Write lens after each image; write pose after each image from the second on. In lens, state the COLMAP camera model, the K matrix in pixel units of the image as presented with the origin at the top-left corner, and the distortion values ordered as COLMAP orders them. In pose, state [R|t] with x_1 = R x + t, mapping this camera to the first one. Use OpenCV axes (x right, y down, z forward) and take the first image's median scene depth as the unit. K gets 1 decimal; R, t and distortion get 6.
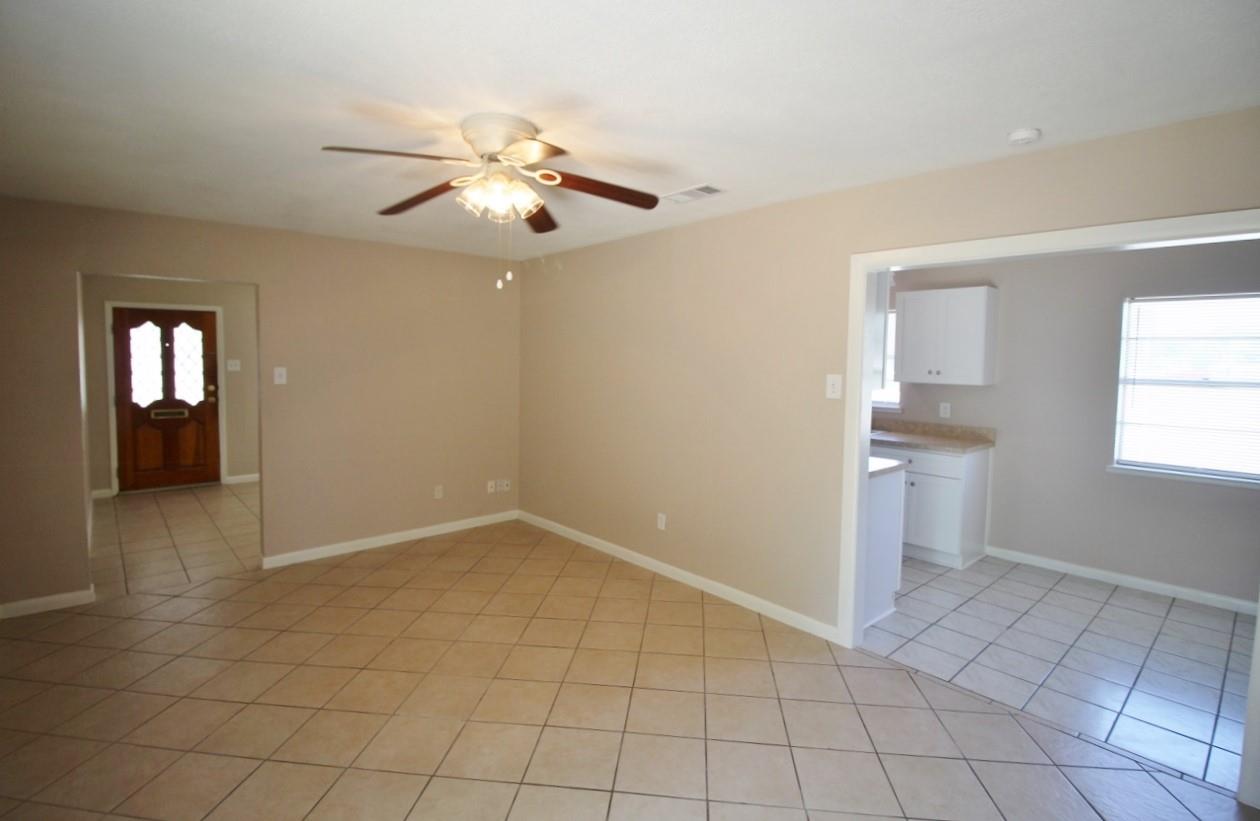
lens RADIAL K [[589.2, 0, 630.0], [0, 589.2, 410.5], [0, 0, 1]] dist [-0.000749, -0.000173]
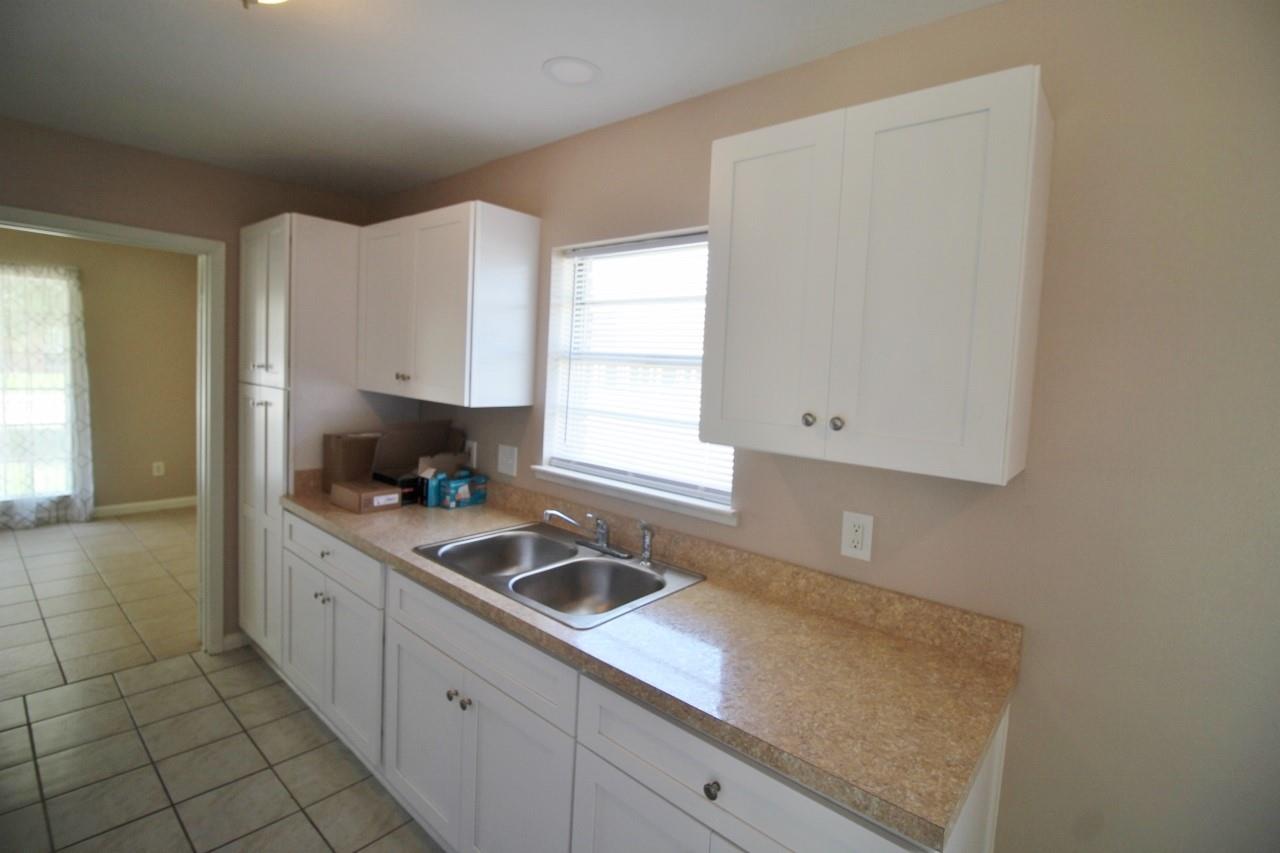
lens RADIAL K [[576.8, 0, 639.3], [0, 576.8, 403.7], [0, 0, 1]] dist [-0.017985, -0.000827]
pose [[0.990660, 0.032631, 0.132396, 0.397628], [-0.030157, 0.999332, -0.020646, -0.063653], [-0.132981, 0.016461, 0.990982, 0.749813]]
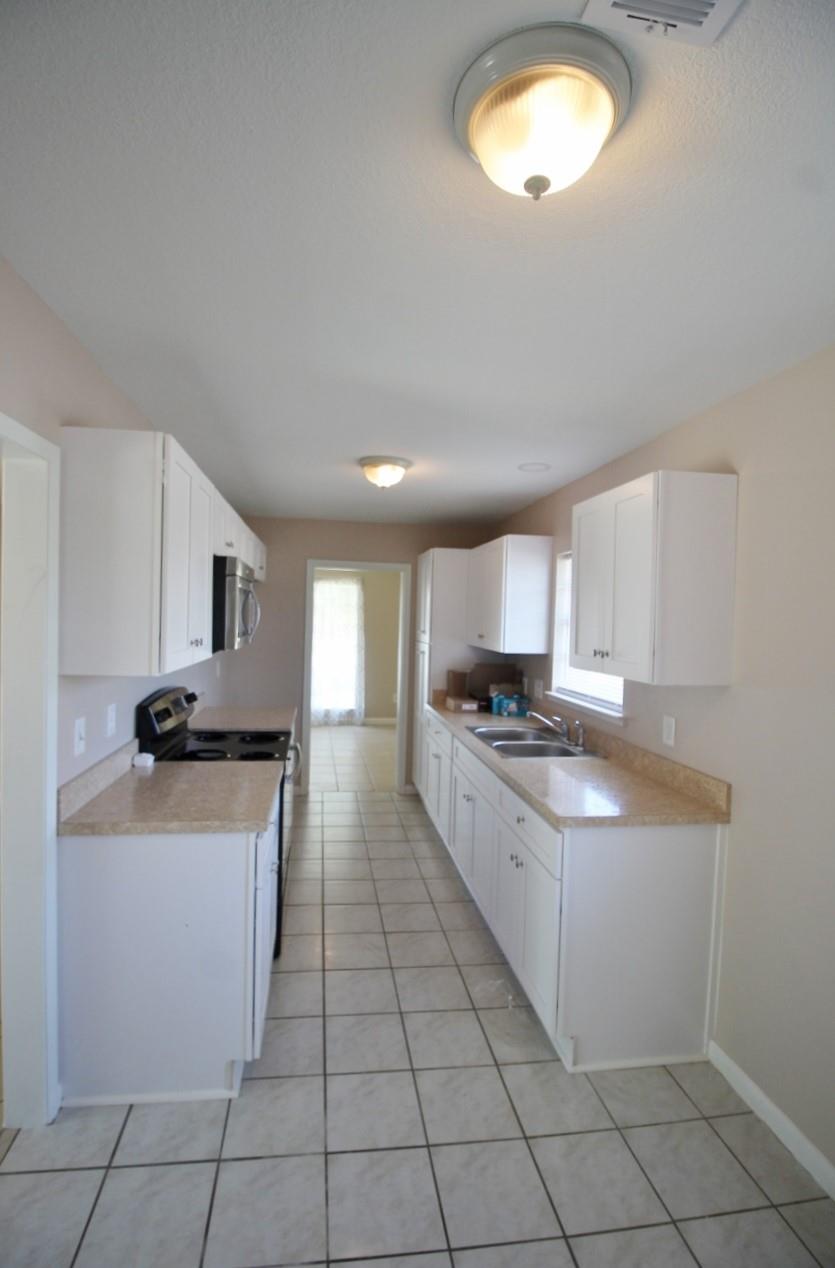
lens RADIAL K [[602.9, 0, 417.5], [0, 602.9, 634.0], [0, 0, 1]] dist [-0.030295, 0.000232]
pose [[0.832503, 0.028683, -0.553278, 0.668592], [-0.067666, 0.996447, -0.050156, -0.043881], [0.549874, 0.079193, 0.831485, 0.480712]]
